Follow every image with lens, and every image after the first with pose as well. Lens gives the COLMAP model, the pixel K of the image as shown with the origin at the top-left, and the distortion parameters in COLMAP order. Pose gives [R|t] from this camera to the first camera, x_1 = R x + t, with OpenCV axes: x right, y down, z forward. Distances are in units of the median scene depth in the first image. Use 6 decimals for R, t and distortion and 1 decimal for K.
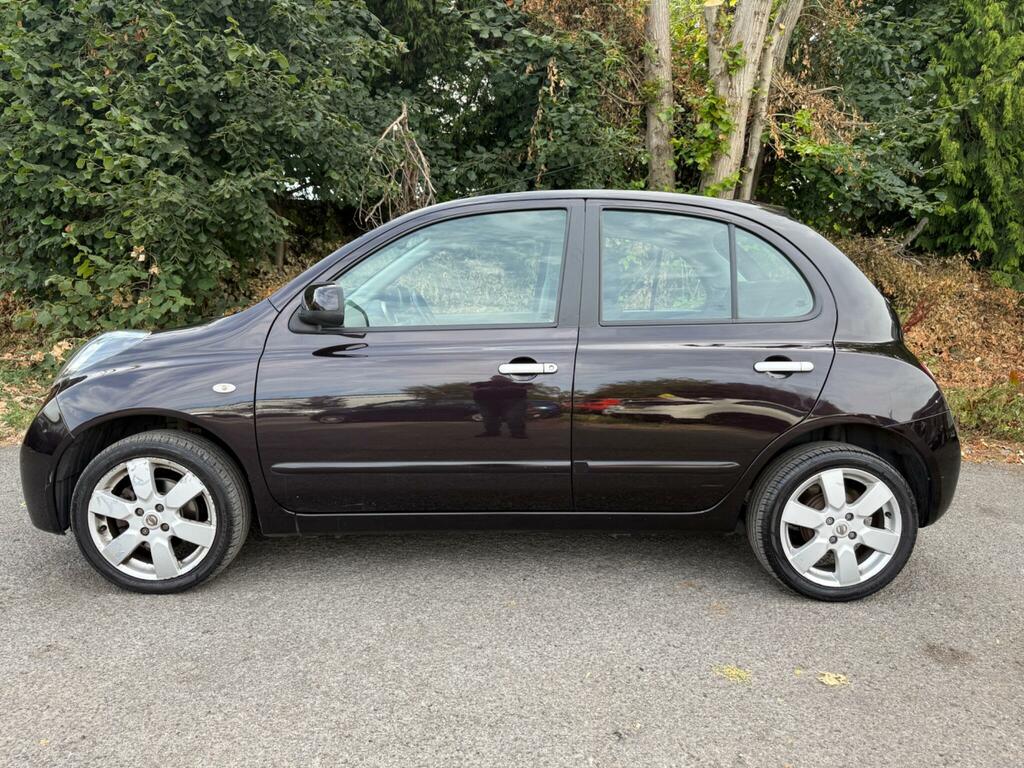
lens RADIAL K [[750.0, 0, 511.6], [0, 750.0, 383.4], [0, 0, 1]] dist [0.012396, -0.018180]
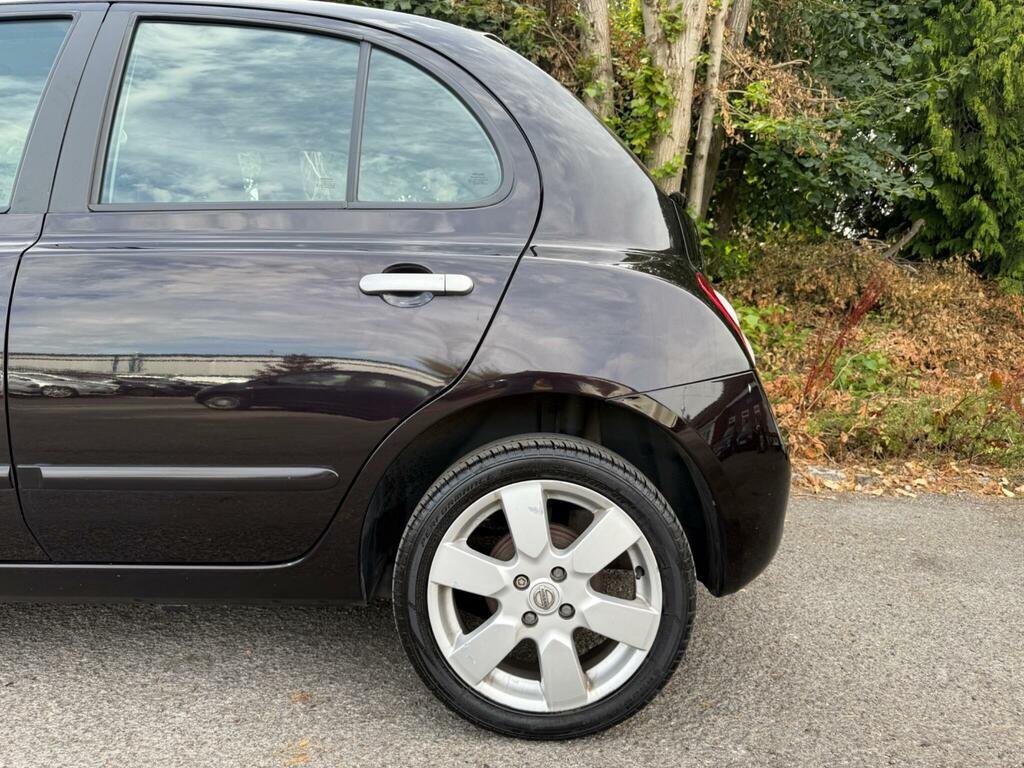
lens RADIAL K [[750.0, 0, 518.8], [0, 750.0, 381.2], [0, 0, 1]] dist [0.012396, -0.018180]
pose [[0.999417, 0.000149, -0.034149, 0.148131], [-0.002108, 0.998353, -0.057323, 0.024782], [0.034084, 0.057361, 0.997772, 0.159662]]
